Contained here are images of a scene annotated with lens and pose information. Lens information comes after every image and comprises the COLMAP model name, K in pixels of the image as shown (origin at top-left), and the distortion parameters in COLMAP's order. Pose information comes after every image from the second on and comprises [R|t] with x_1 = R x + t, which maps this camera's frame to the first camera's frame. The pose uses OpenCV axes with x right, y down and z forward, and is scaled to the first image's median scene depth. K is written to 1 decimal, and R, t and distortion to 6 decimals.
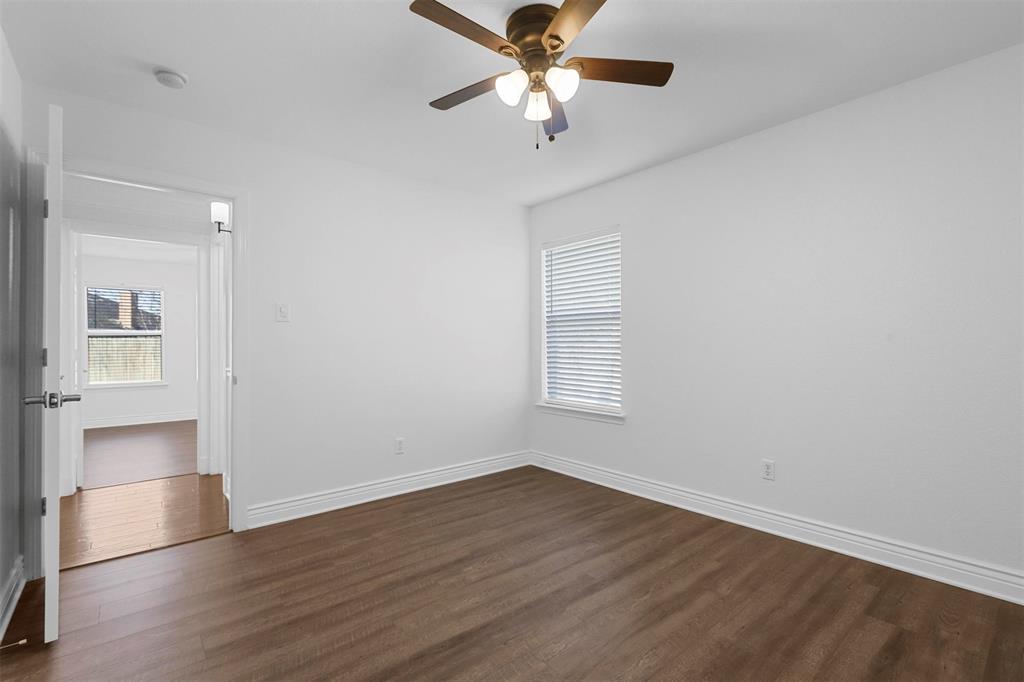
lens RADIAL K [[464.0, 0, 513.2], [0, 464.0, 342.5], [0, 0, 1]] dist [0.000017, -0.000744]
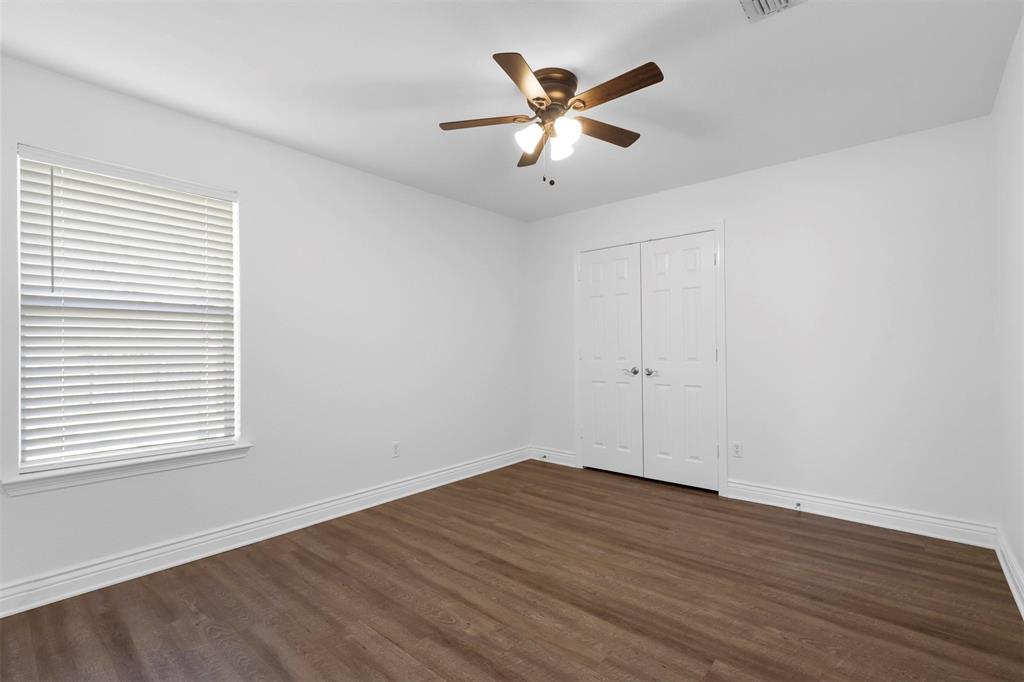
lens RADIAL K [[464.0, 0, 516.0], [0, 464.0, 338.1], [0, 0, 1]] dist [0.000017, -0.000744]
pose [[-0.152962, 0.024330, 0.987933, -0.874422], [0.006171, 0.999701, -0.023665, 0.005244], [-0.988213, 0.002477, -0.153066, 1.008300]]
